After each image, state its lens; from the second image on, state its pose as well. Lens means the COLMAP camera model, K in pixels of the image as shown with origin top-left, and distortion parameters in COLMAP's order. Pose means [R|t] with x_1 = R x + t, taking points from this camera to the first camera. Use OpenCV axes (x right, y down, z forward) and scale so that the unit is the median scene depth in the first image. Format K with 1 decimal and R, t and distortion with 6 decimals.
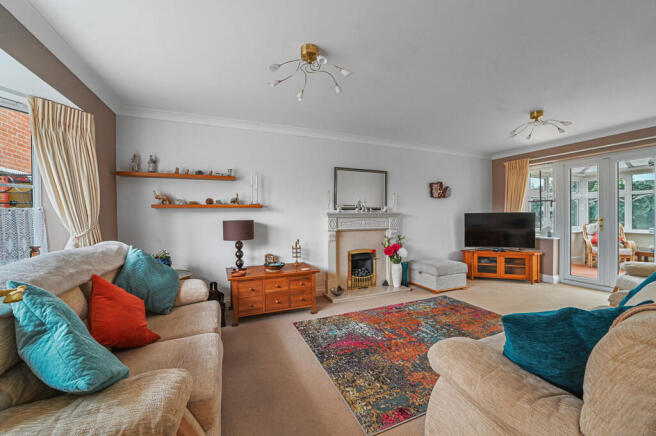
lens RADIAL K [[254.8, 0, 329.6], [0, 254.8, 217.6], [0, 0, 1]] dist [-0.014758, 0.000053]
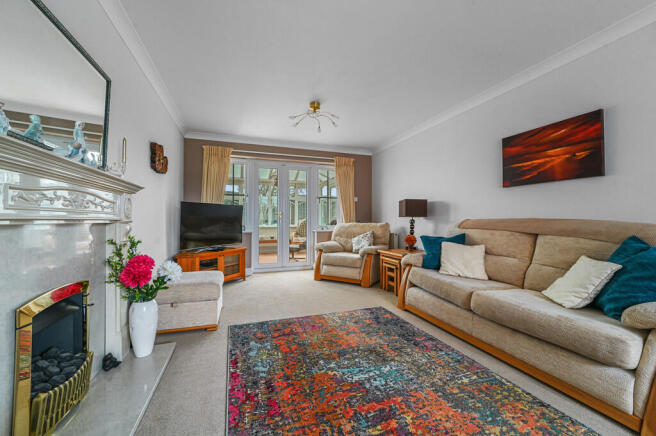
lens RADIAL K [[254.8, 0, 327.3], [0, 254.8, 218.1], [0, 0, 1]] dist [-0.014758, 0.000053]
pose [[0.060400, 0.016551, 0.998037, -0.187424], [0.001696, 0.999859, -0.016684, 0.060059], [-0.998173, 0.002701, 0.060364, 0.832449]]
